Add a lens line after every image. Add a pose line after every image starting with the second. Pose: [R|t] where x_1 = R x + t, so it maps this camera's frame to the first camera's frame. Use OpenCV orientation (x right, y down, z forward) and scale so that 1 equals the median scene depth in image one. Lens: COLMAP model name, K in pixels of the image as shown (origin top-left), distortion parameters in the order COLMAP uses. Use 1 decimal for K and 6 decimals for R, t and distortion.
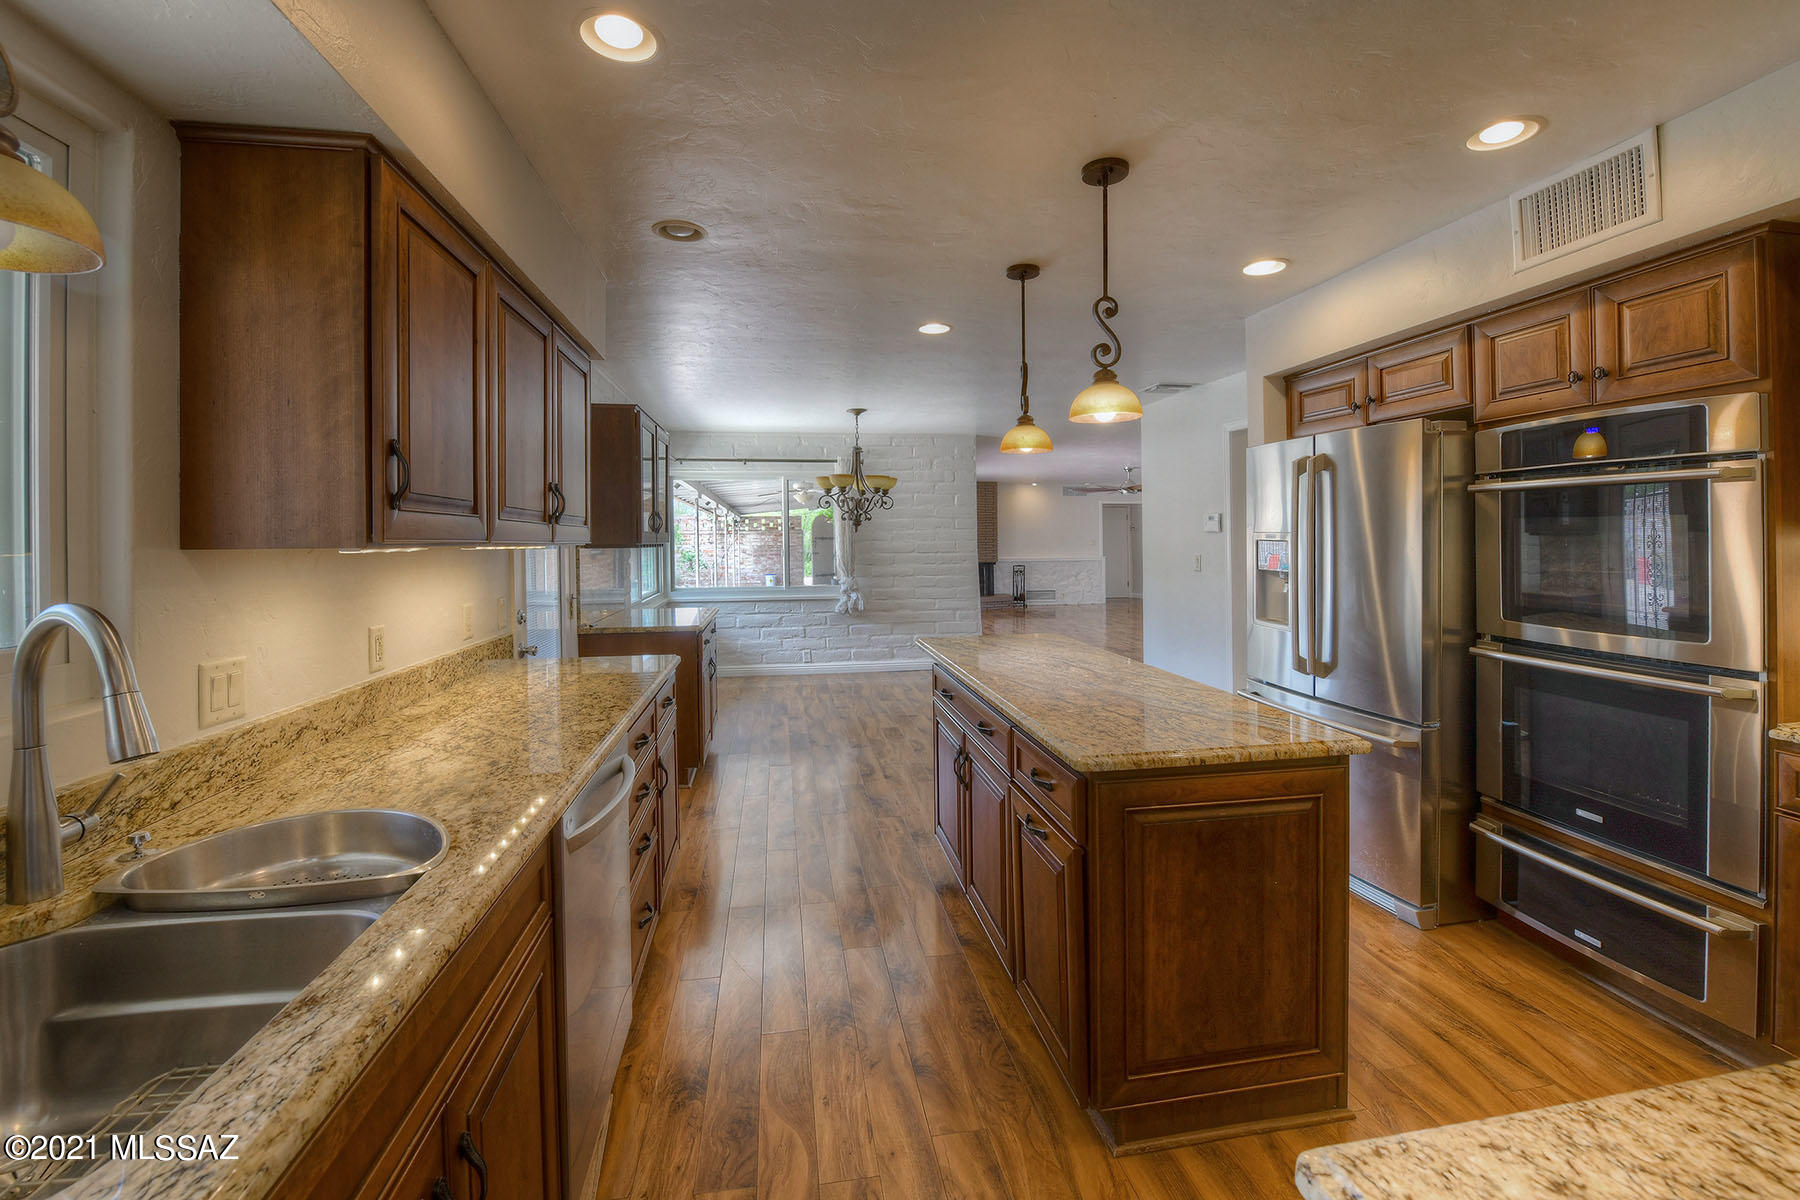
lens RADIAL K [[718.4, 0, 906.8], [0, 718.4, 537.7], [0, 0, 1]] dist [-0.018926, -0.000518]
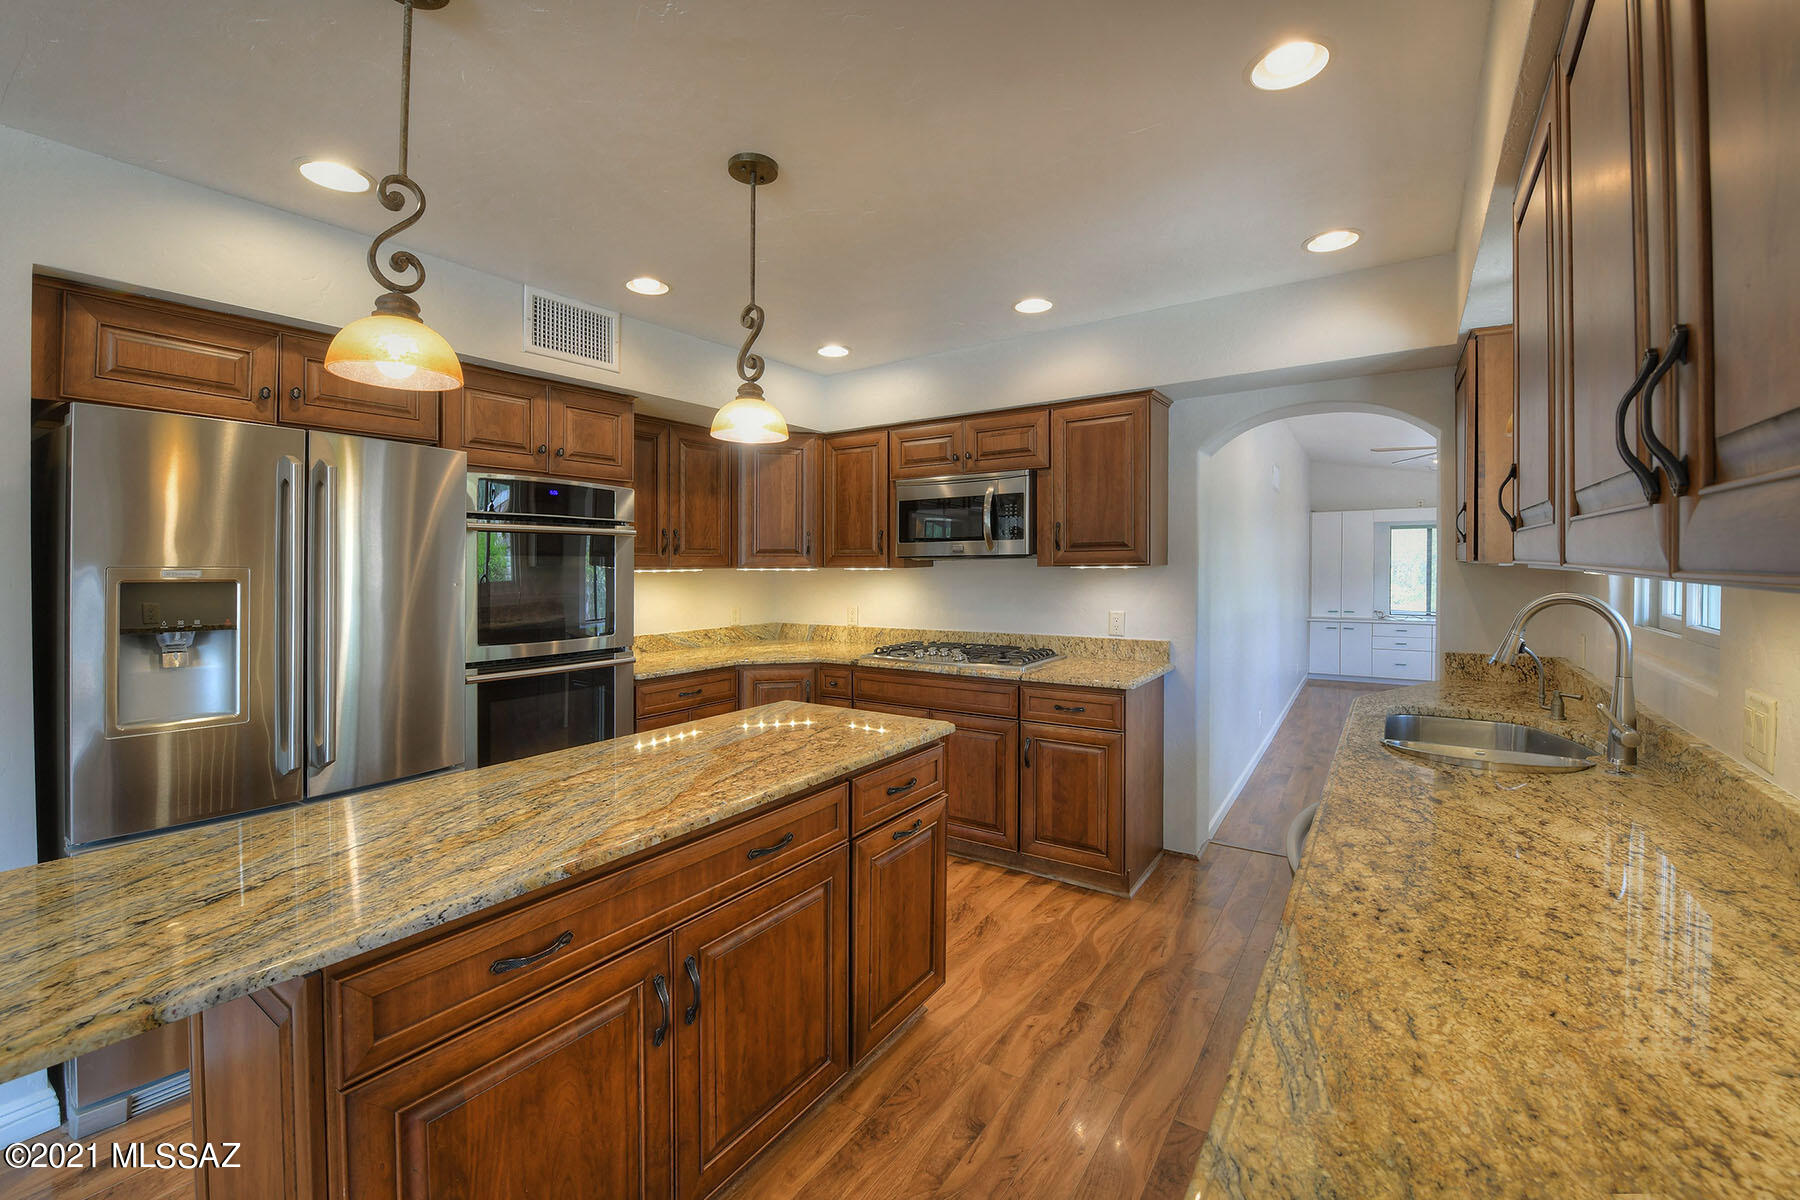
lens RADIAL K [[732.2, 0, 964.1], [0, 732.2, 564.7], [0, 0, 1]] dist [-0.018202, 0.000189]
pose [[-0.747414, 0.011447, 0.664260, -0.611198], [0.015490, 0.999880, 0.000197, -0.000714], [-0.664178, 0.010437, -0.747501, 1.706677]]
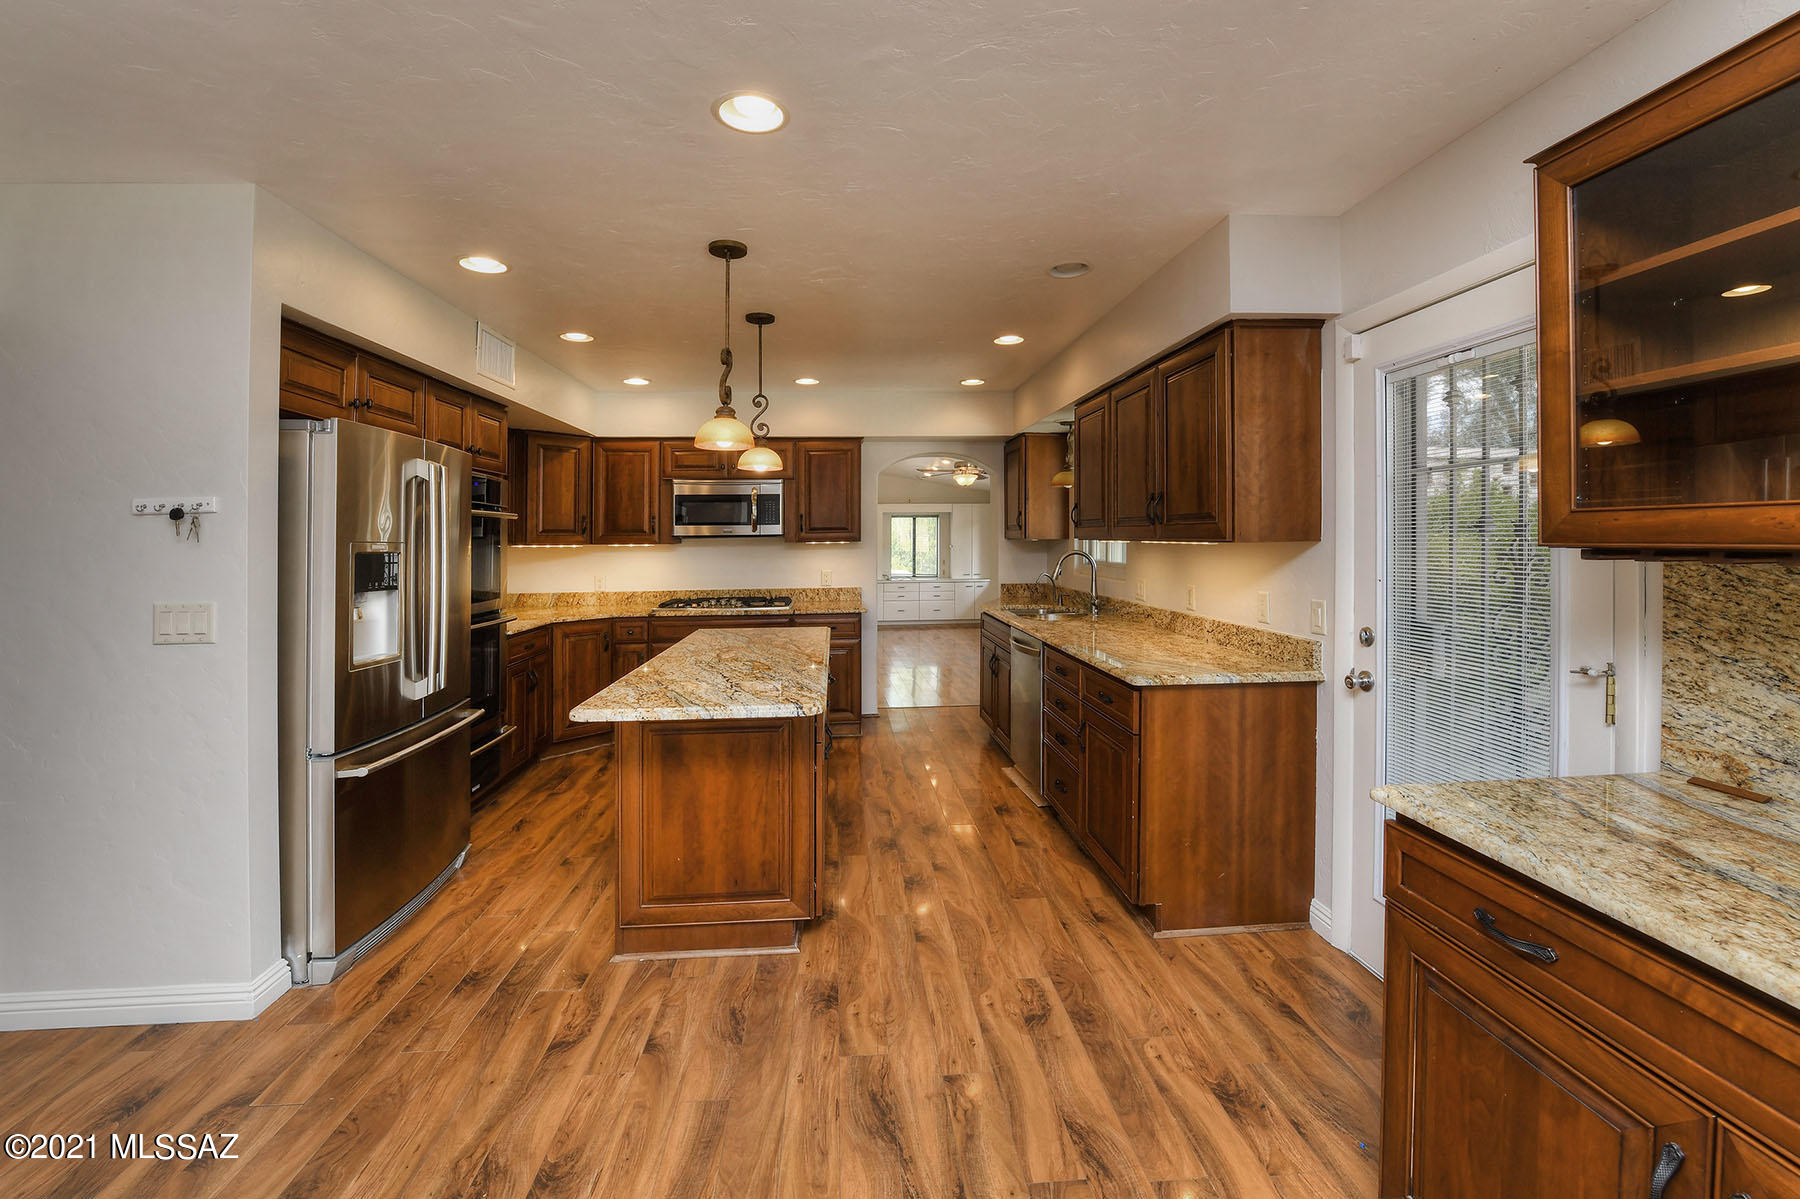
lens RADIAL K [[718.4, 0, 906.8], [0, 718.4, 537.2], [0, 0, 1]] dist [-0.018926, -0.000518]
pose [[-0.997248, 0.016865, 0.072200, -0.192744], [0.016994, 0.999855, 0.001182, -0.008717], [-0.072170, 0.002405, -0.997389, 2.933255]]
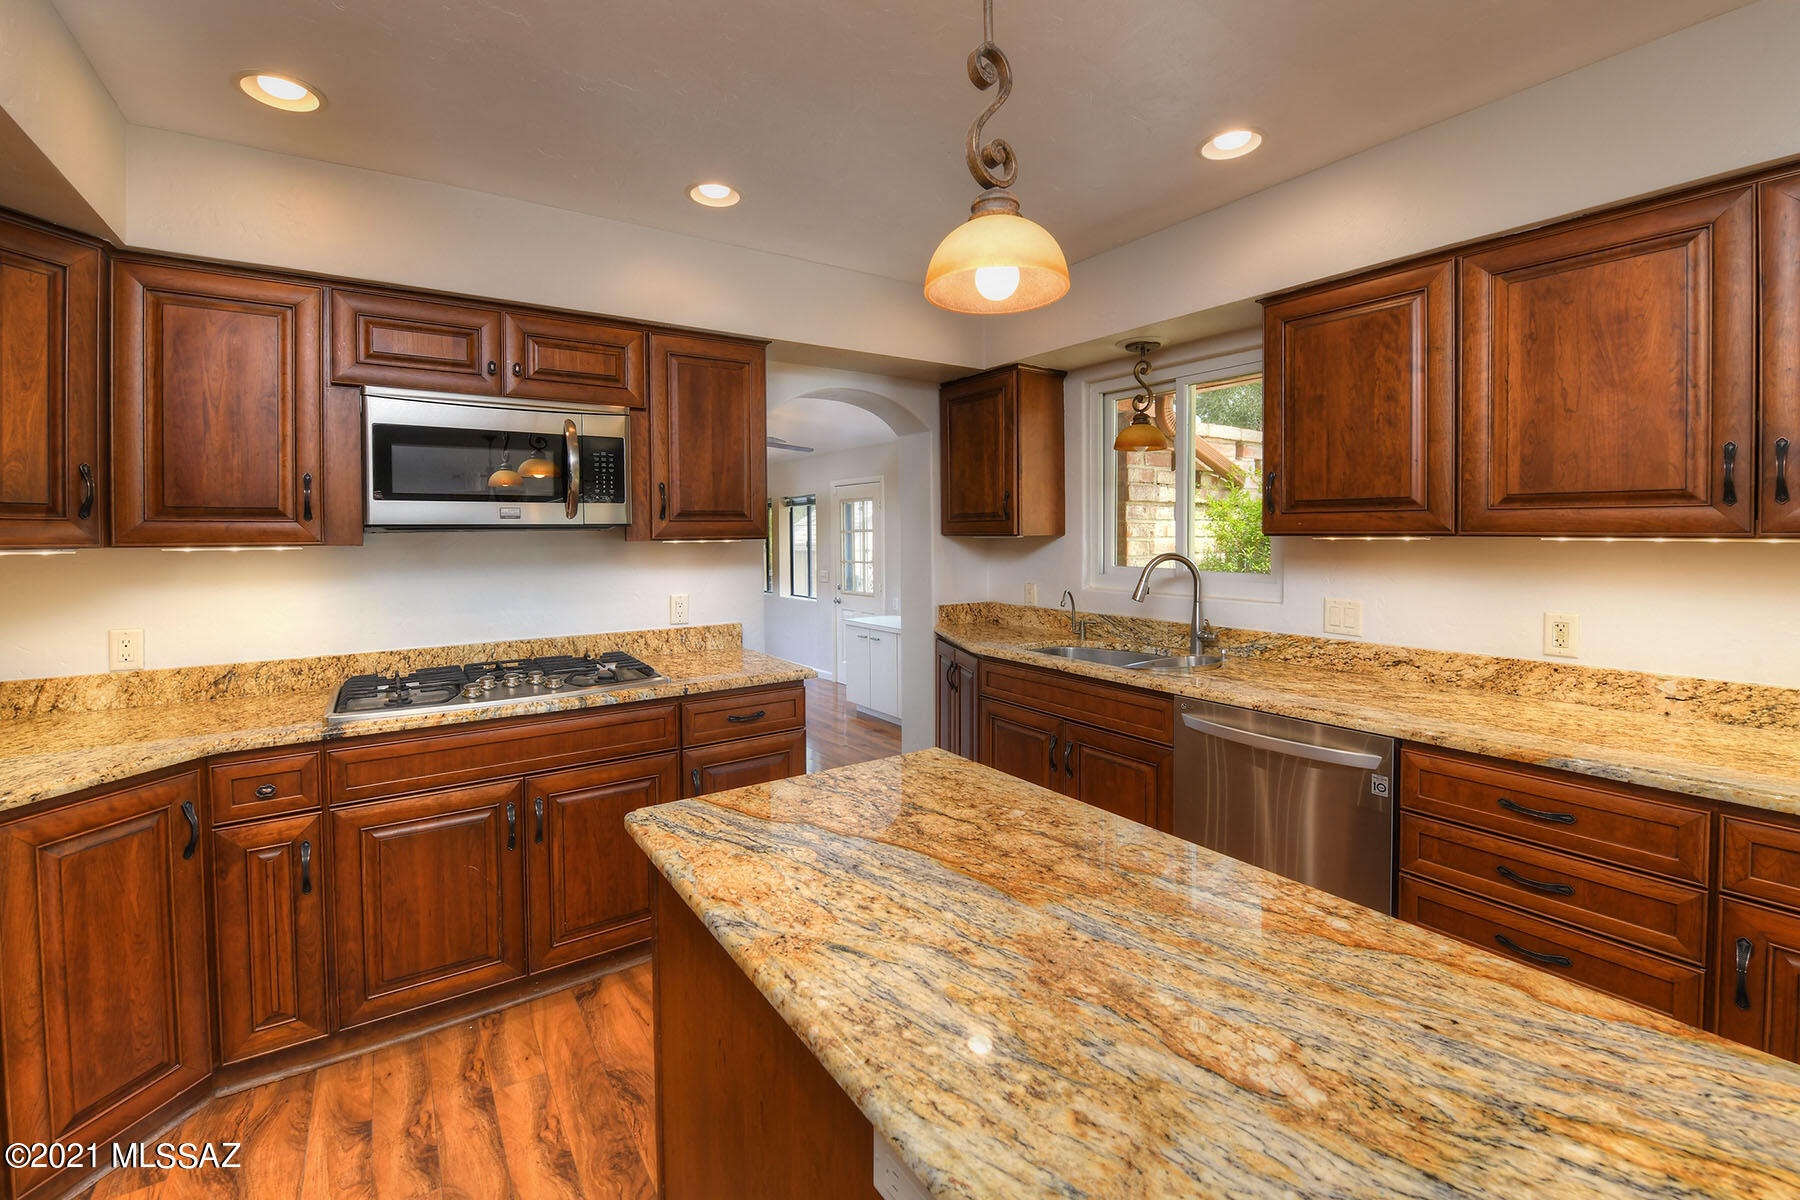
lens RADIAL K [[735.3, 0, 814.1], [0, 735.3, 548.4], [0, 0, 1]] dist [-0.015065, -0.000408]
pose [[-0.925103, 0.021885, -0.379085, 0.673407], [0.012337, 0.999543, 0.027598, -0.012632], [0.379516, 0.020854, -0.924950, 1.595131]]
